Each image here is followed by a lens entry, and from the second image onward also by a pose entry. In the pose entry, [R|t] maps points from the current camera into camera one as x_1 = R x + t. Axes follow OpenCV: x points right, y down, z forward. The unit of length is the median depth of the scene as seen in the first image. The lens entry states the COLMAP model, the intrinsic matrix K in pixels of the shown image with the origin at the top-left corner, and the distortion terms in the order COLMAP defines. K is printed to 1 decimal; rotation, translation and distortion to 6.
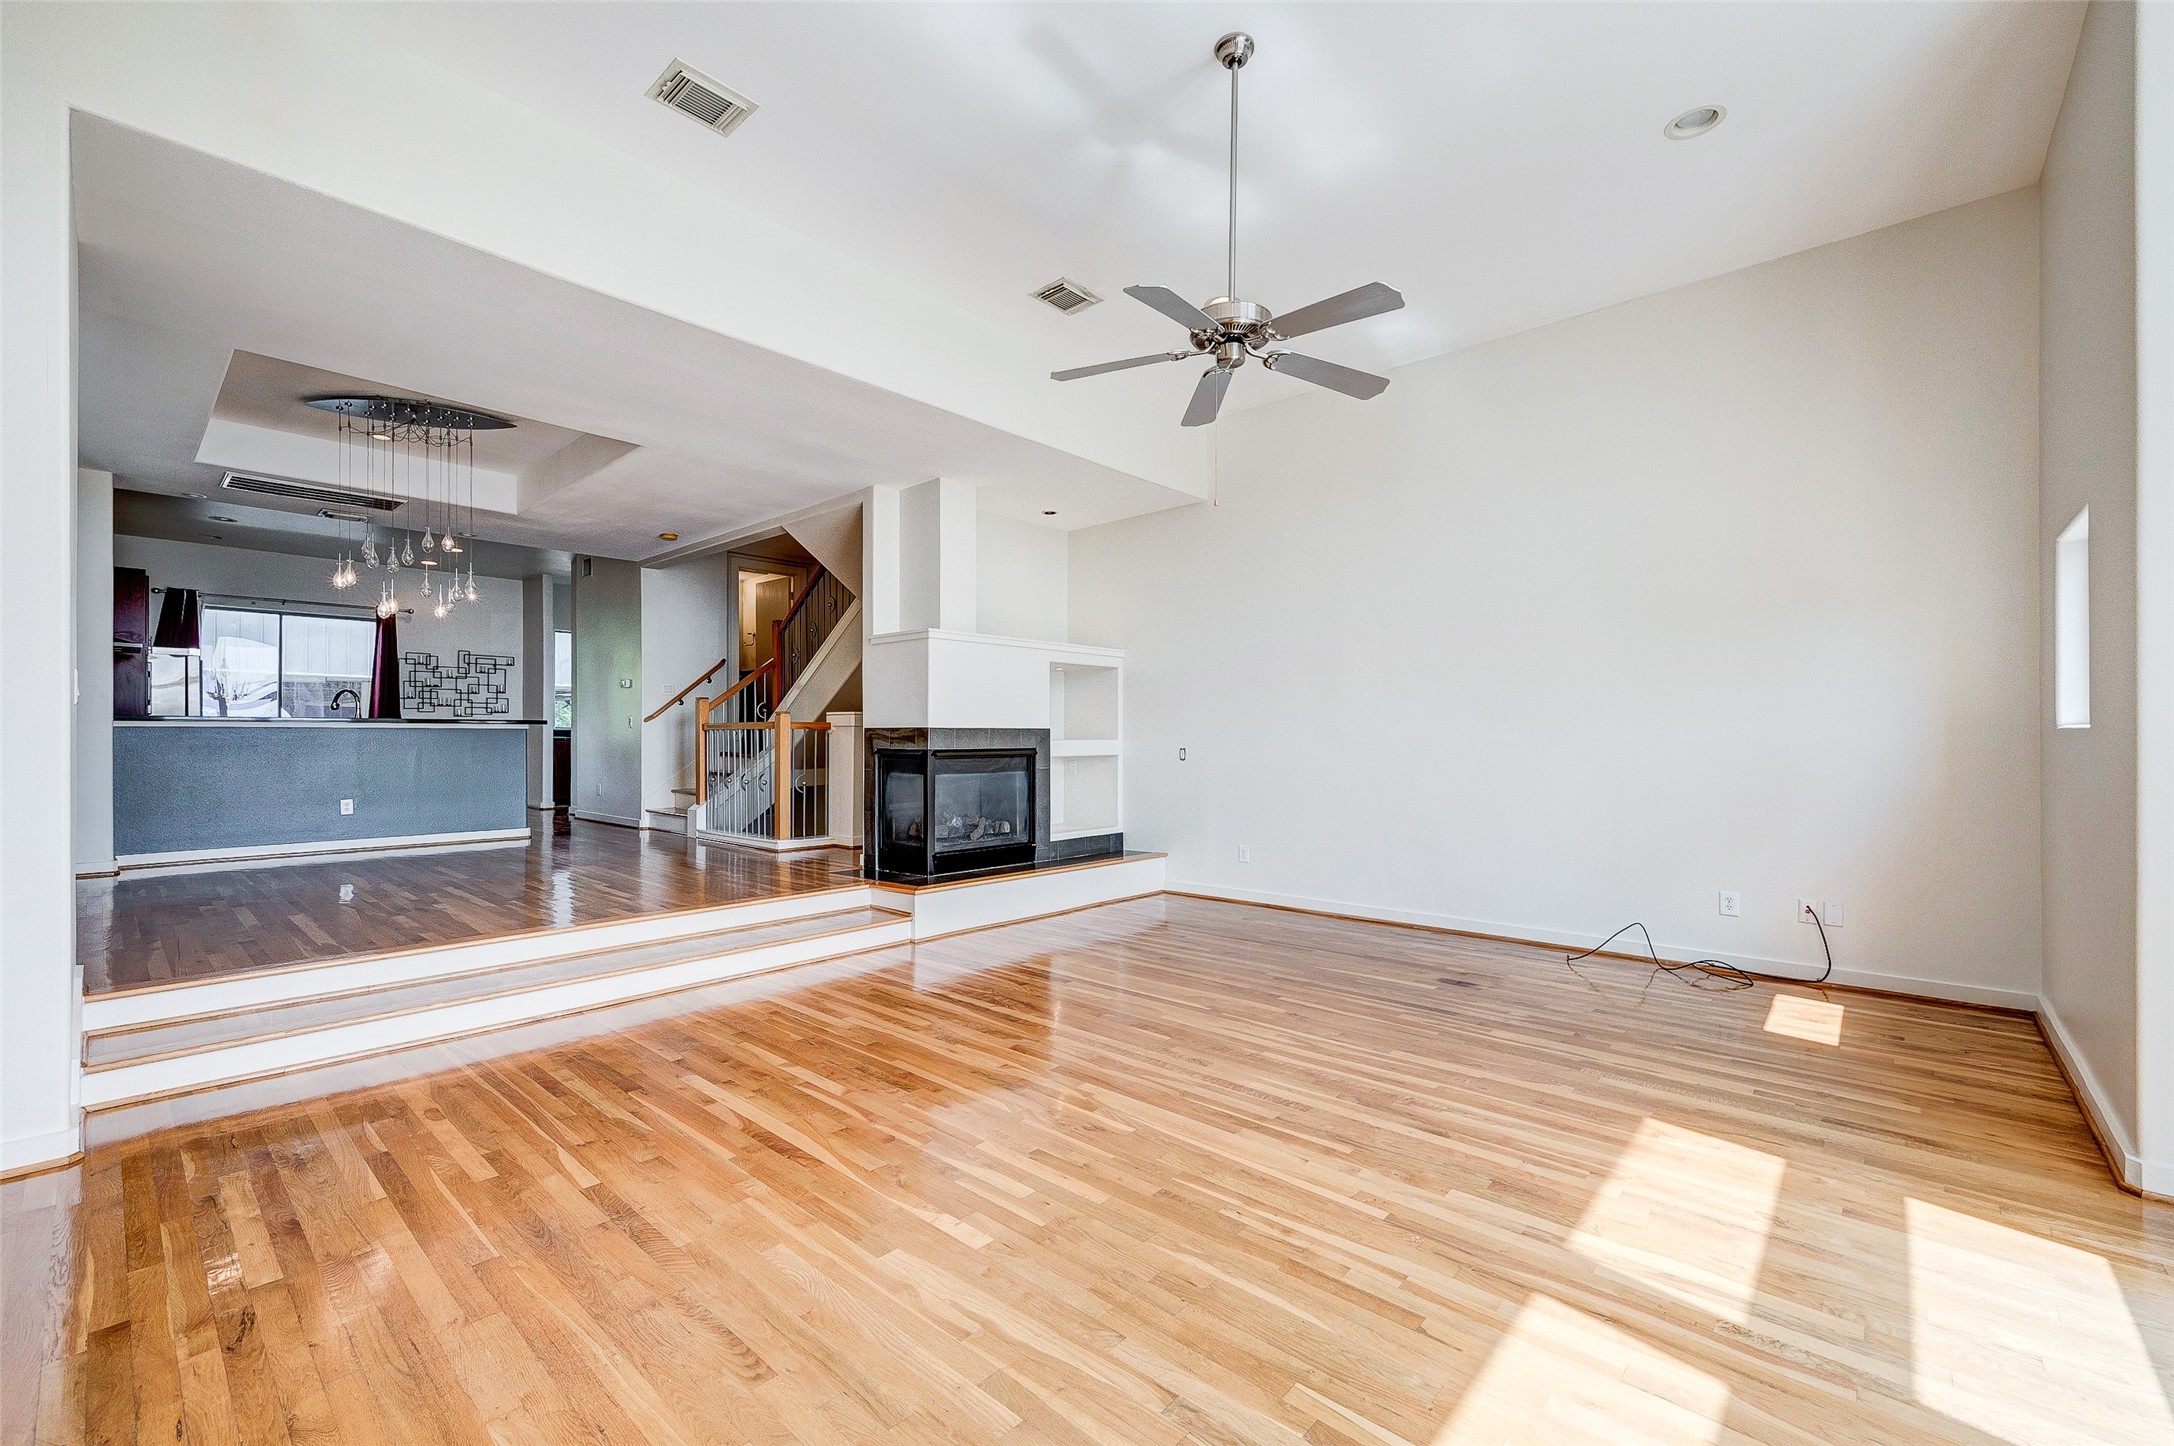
lens RADIAL K [[861.1, 0, 1095.3], [0, 861.1, 735.3], [0, 0, 1]] dist [0.000148, -0.000120]
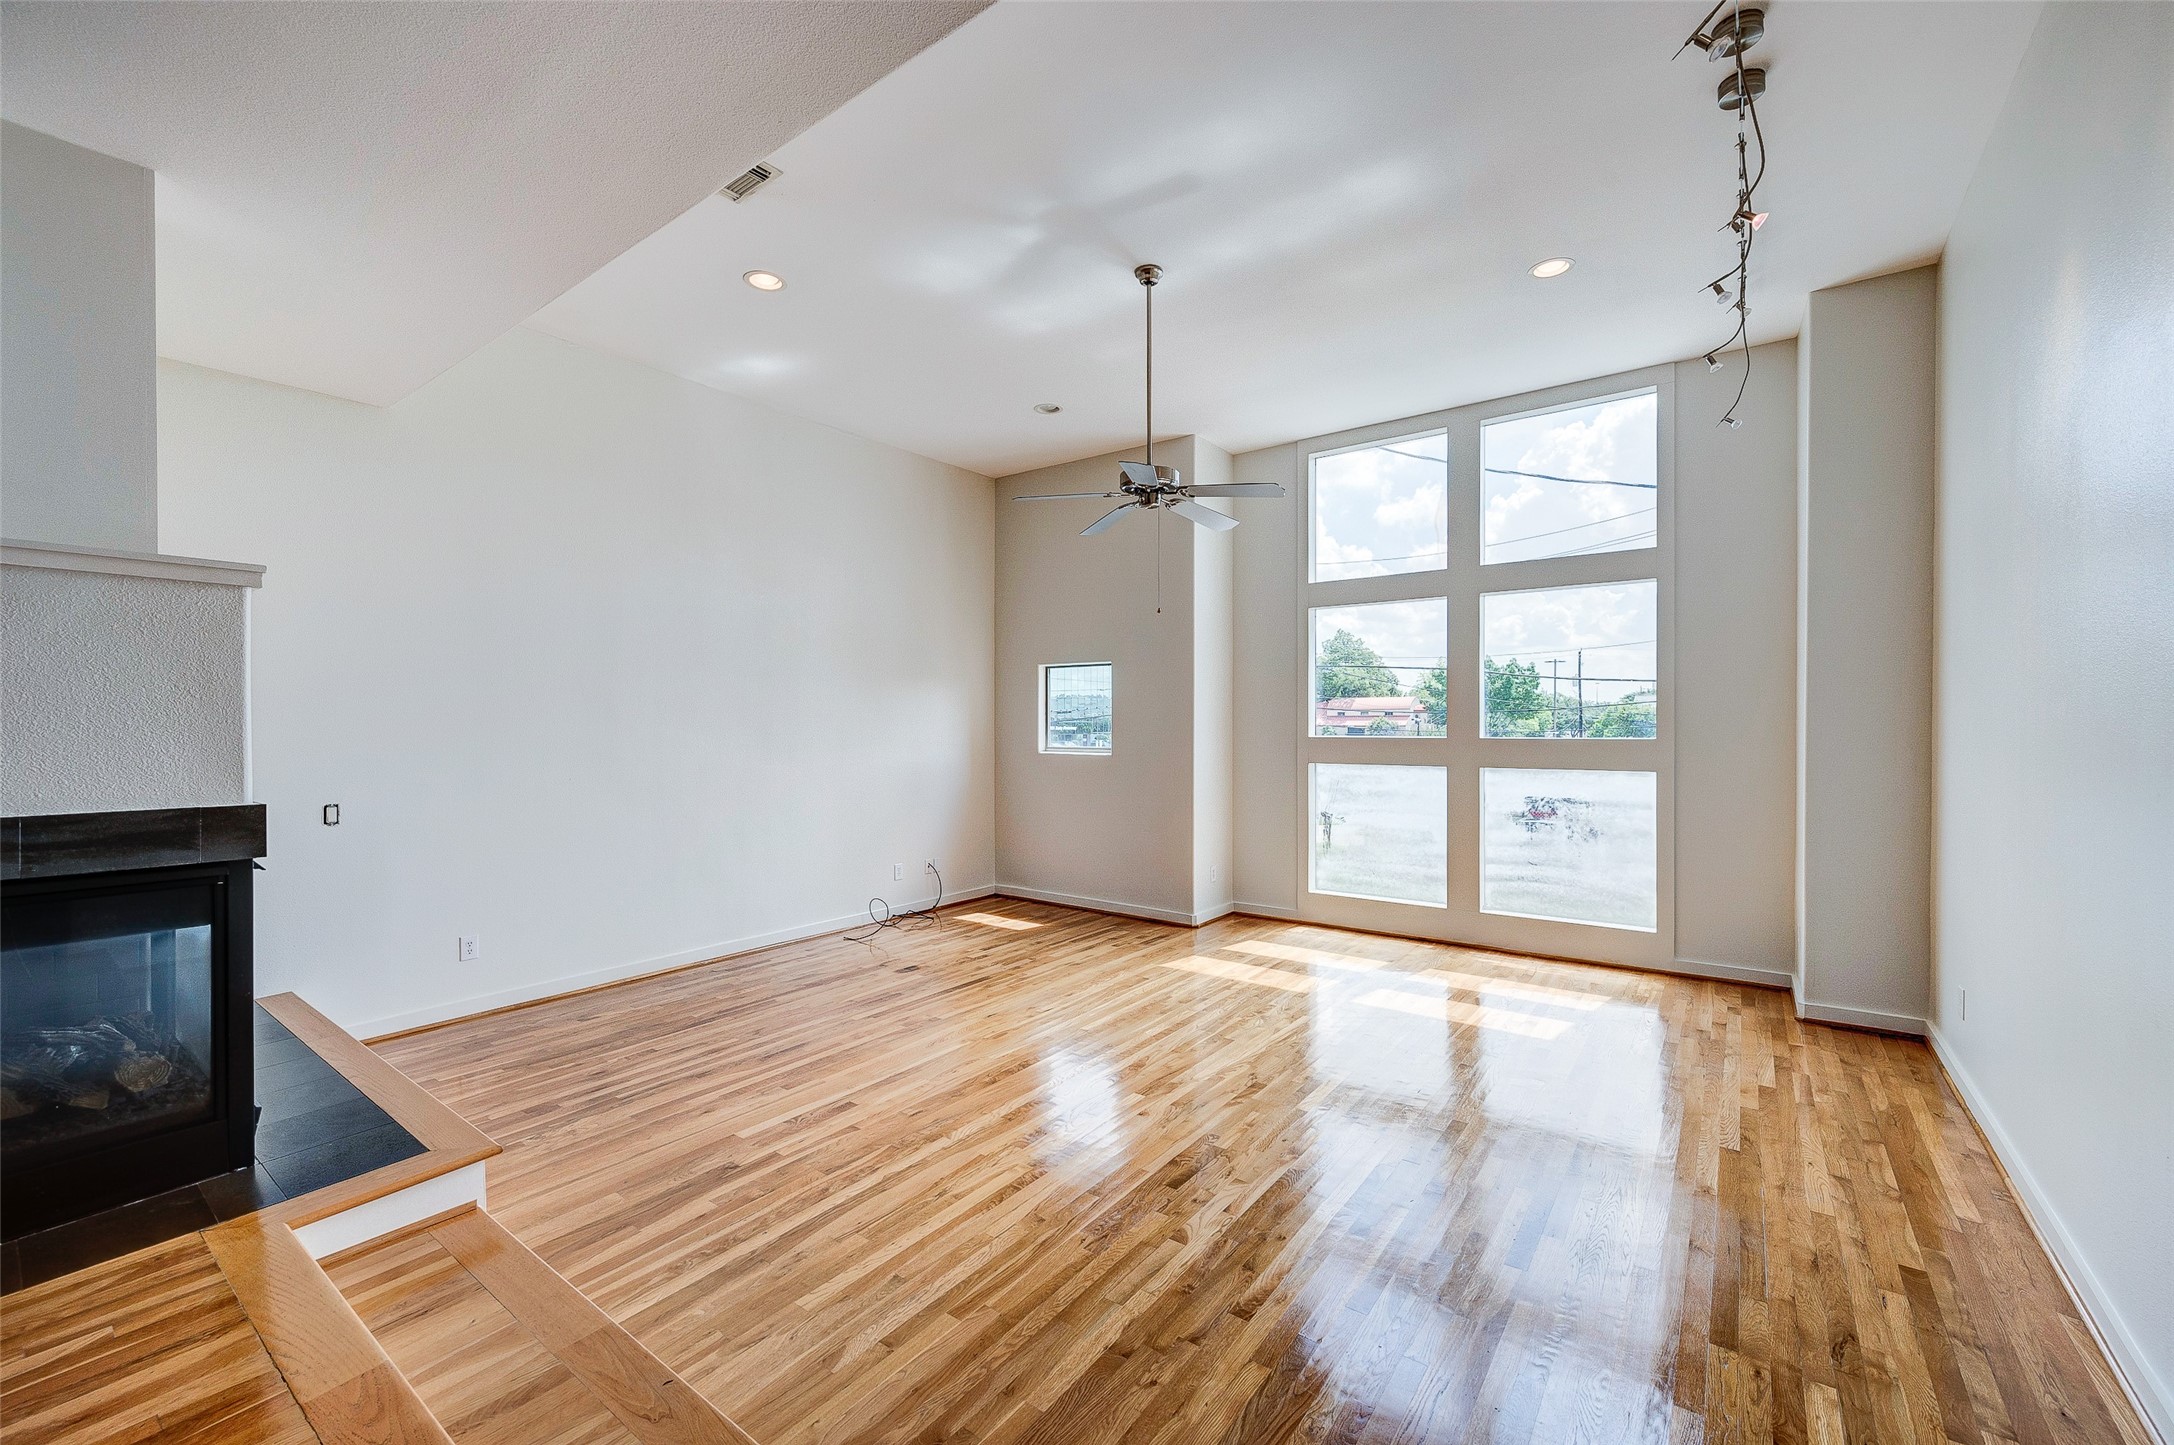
lens RADIAL K [[861.0, 0, 1087.0], [0, 861.0, 722.5], [0, 0, 1]] dist [0.000401, 0.000046]
pose [[-0.053363, 0.002349, 0.998572, -0.949514], [0.001006, 0.999997, -0.002299, -0.070616], [-0.998575, 0.000882, -0.053366, 0.939689]]
